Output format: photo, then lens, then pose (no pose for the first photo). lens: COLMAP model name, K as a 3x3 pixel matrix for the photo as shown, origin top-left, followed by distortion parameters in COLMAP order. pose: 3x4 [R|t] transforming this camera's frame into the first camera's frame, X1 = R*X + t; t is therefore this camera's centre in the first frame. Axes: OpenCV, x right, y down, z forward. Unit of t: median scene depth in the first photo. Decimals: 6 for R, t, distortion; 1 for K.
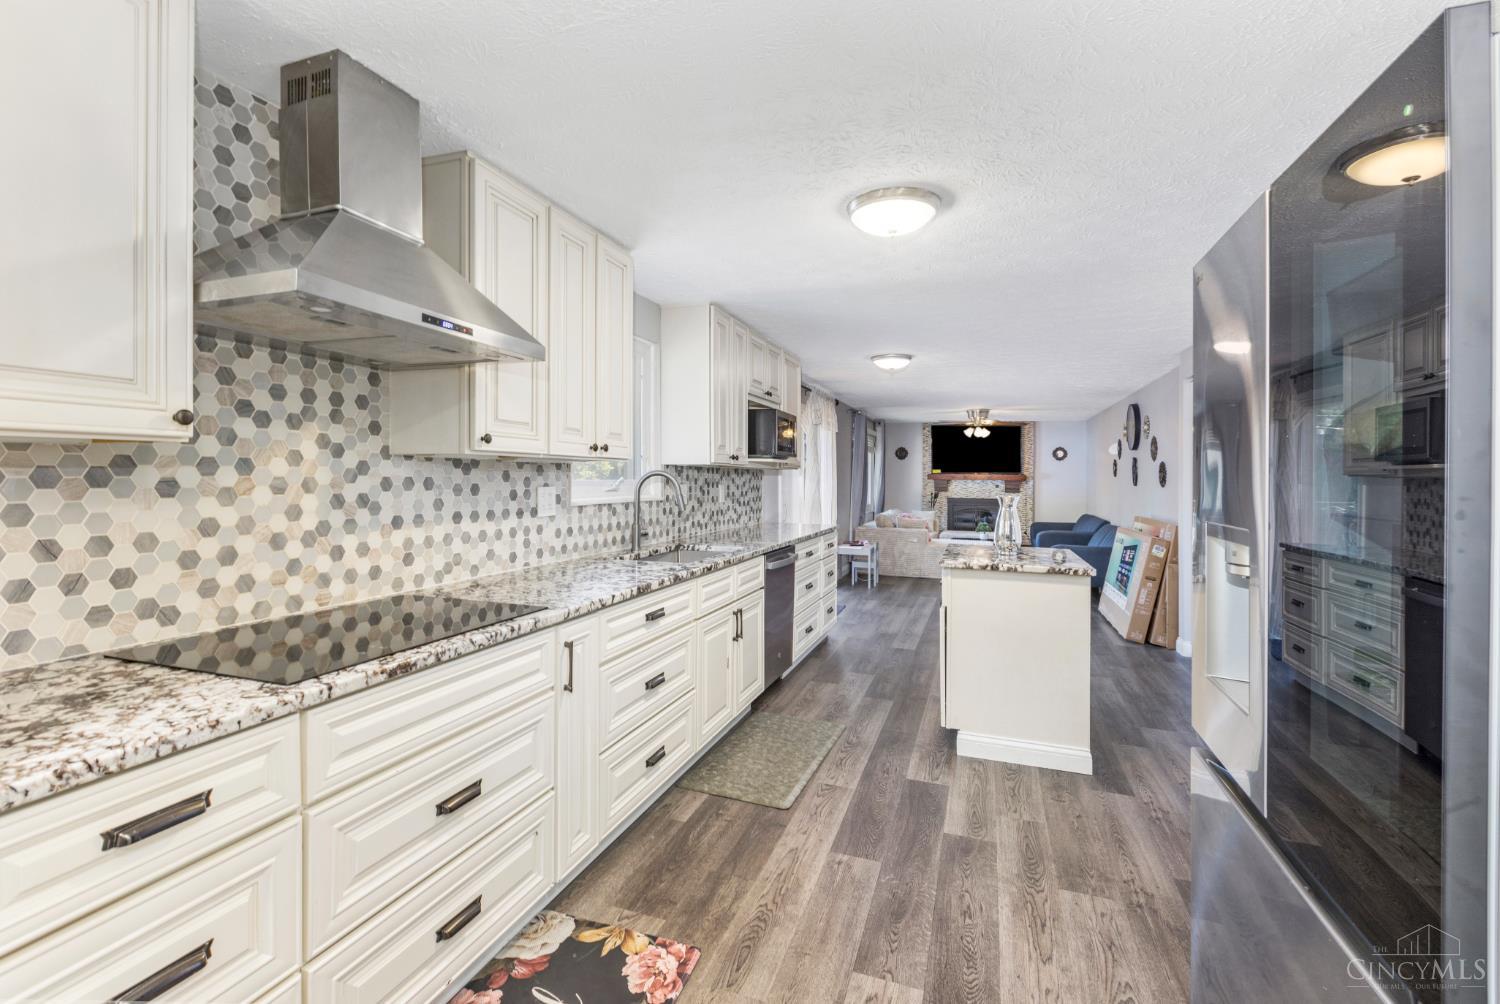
lens RADIAL K [[671.8, 0, 751.4], [0, 671.8, 451.7], [0, 0, 1]] dist [0.006082, -0.001341]
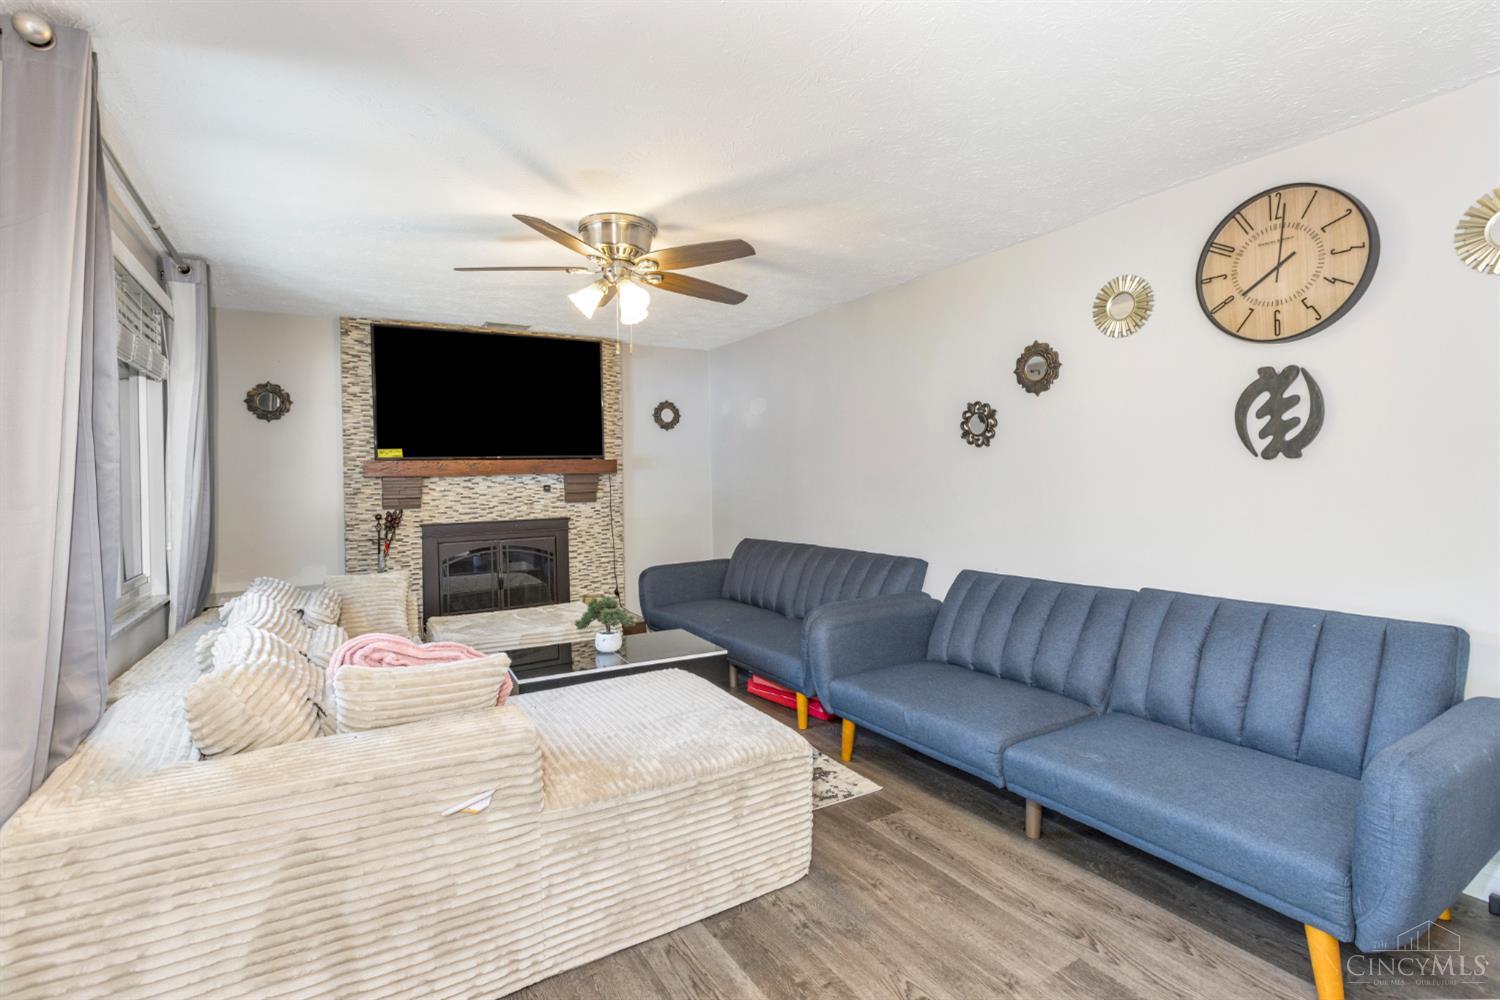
lens RADIAL K [[703.6, 0, 762.3], [0, 703.6, 494.0], [0, 0, 1]] dist [-0.013035, 0.001085]
pose [[0.632939, -0.040524, 0.773140, 0.308277], [-0.001347, 0.998570, 0.053442, 0.083830], [-0.774200, -0.034867, 0.631980, 1.676635]]
